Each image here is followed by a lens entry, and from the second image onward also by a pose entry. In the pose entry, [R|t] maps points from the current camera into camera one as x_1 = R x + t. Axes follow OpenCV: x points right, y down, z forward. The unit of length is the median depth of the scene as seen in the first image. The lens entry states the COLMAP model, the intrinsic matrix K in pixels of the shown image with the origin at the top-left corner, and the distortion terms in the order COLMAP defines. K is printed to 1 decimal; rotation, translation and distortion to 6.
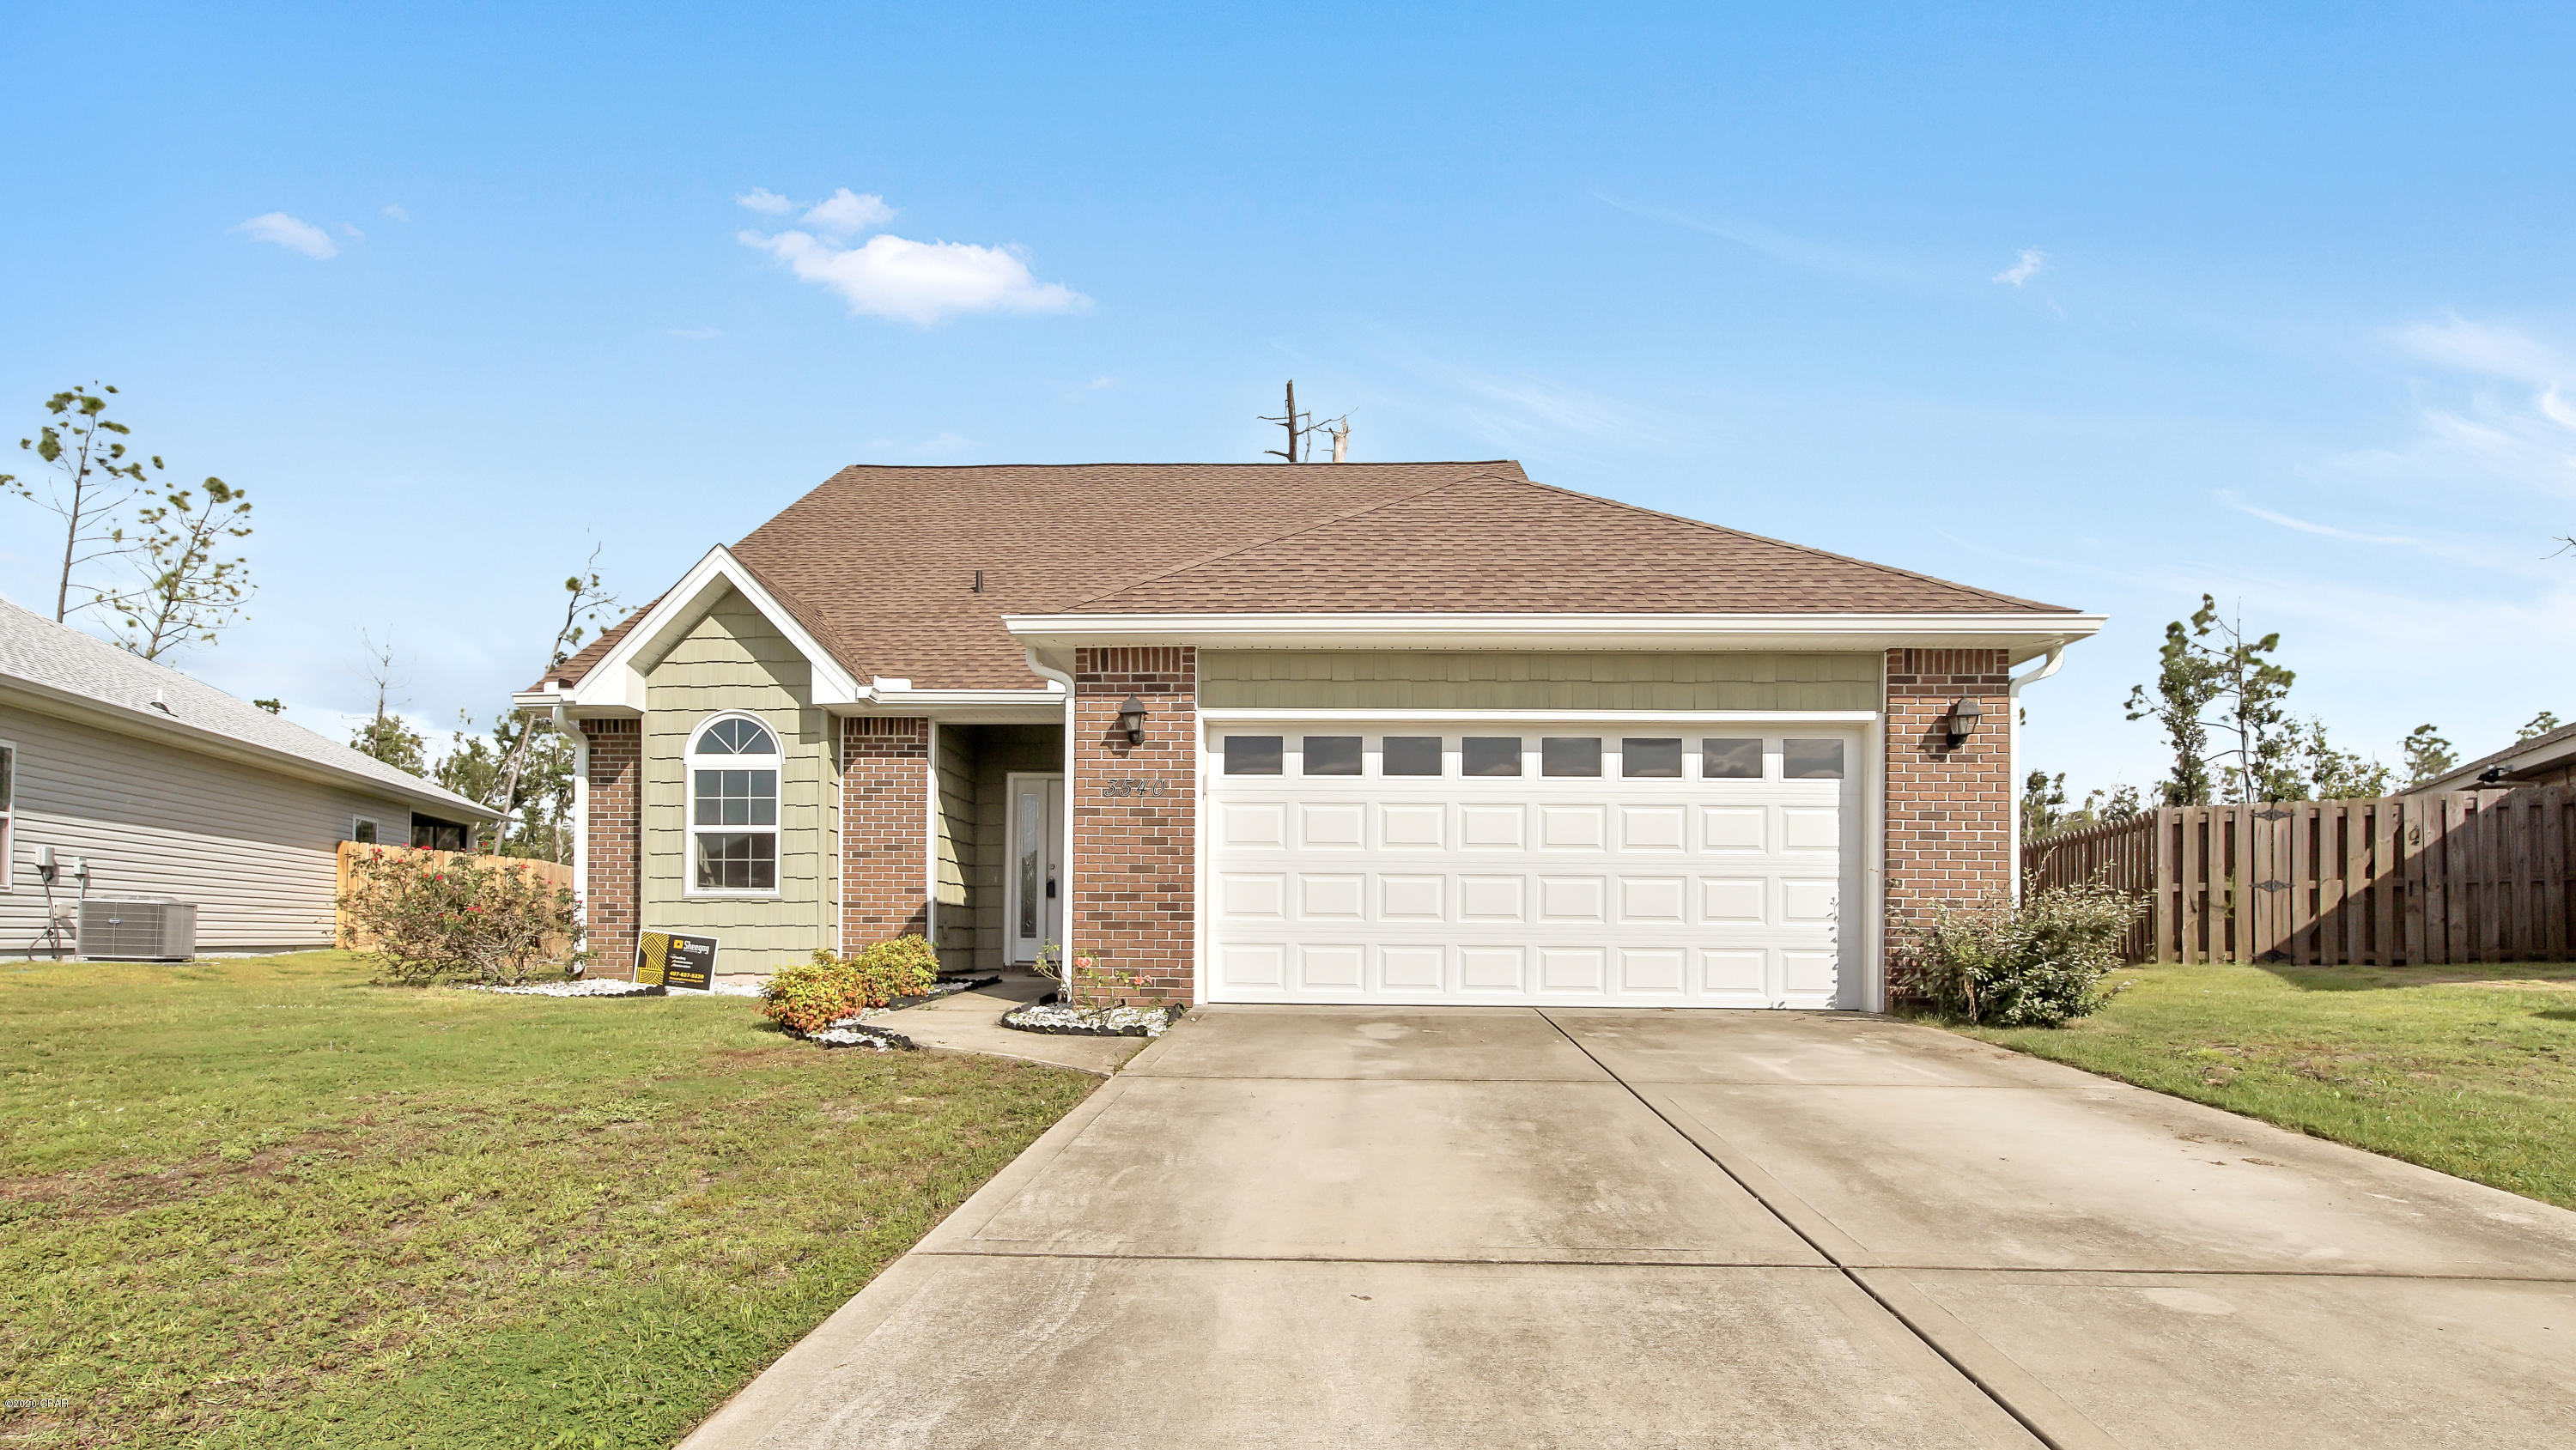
lens RADIAL K [[1209.5, 0, 1257.6], [0, 1209.5, 904.5], [0, 0, 1]] dist [-0.010447, 0.000519]
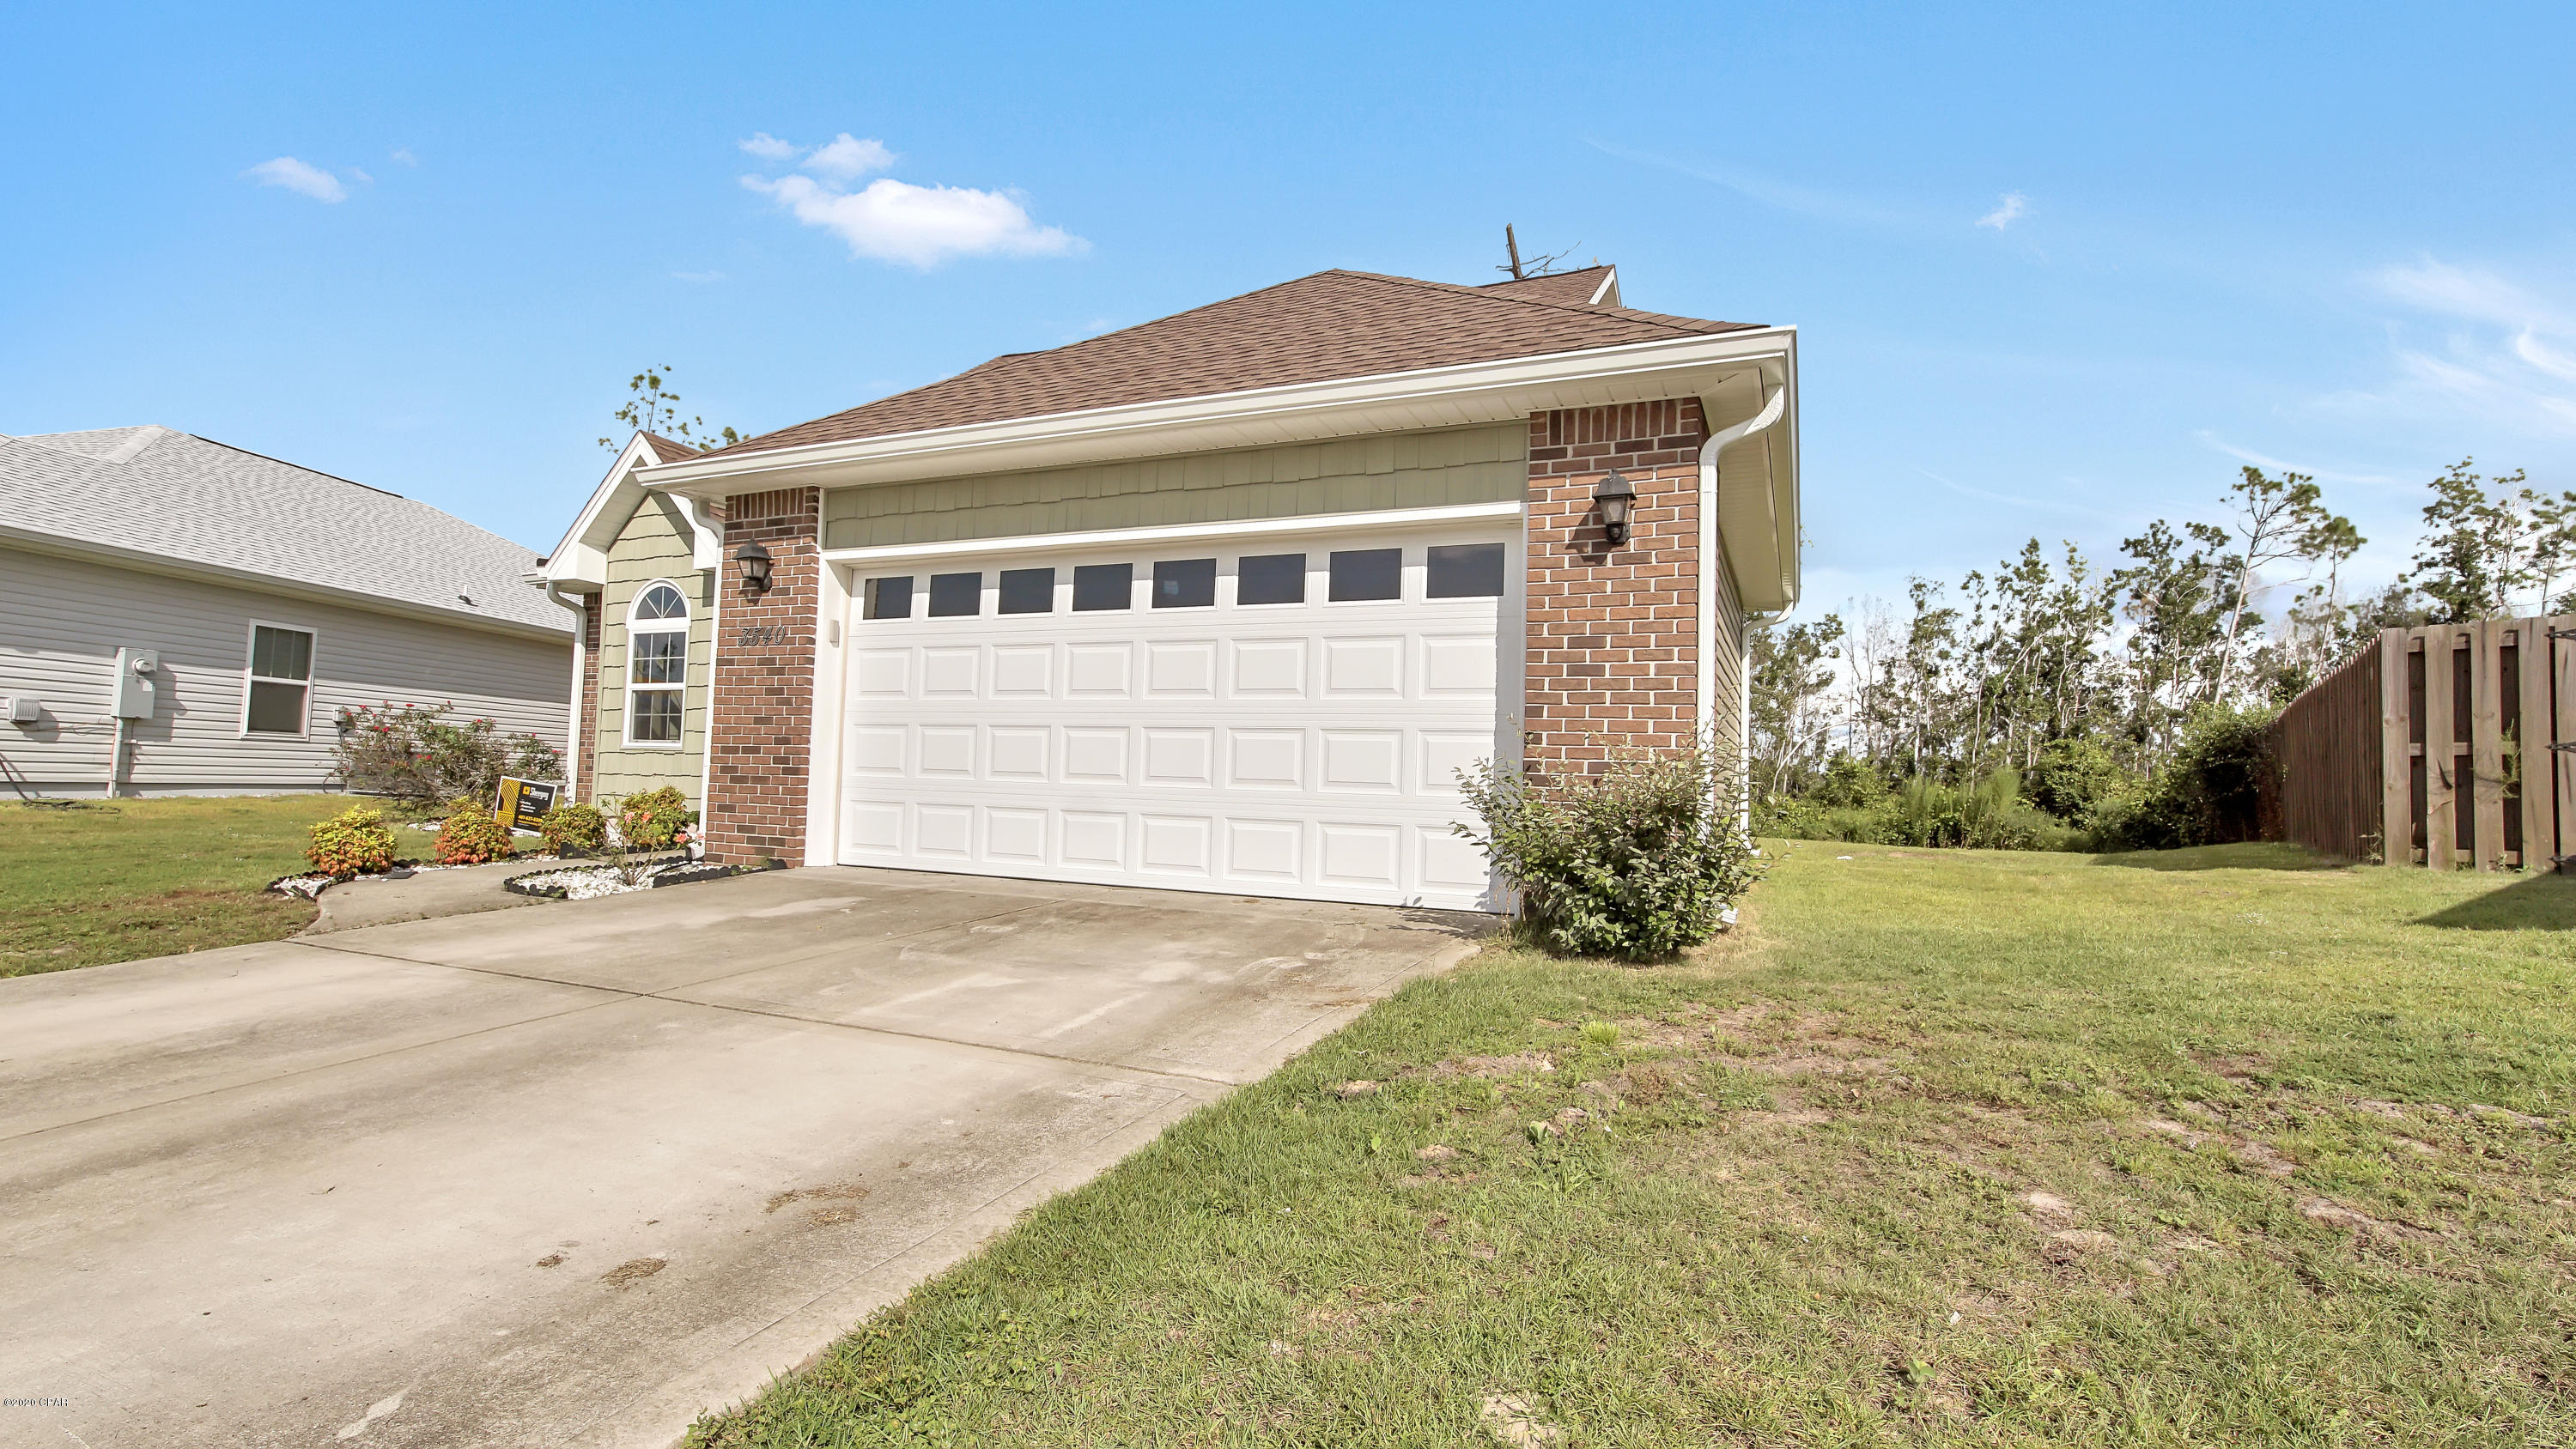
lens RADIAL K [[1150.2, 0, 1277.0], [0, 1150.2, 703.2], [0, 0, 1]] dist [-0.010786, 0.000062]
pose [[0.932927, -0.007469, -0.359988, 0.514717], [-0.010952, 0.998734, -0.049104, -0.002637], [0.359899, 0.049753, 0.931664, 0.255870]]
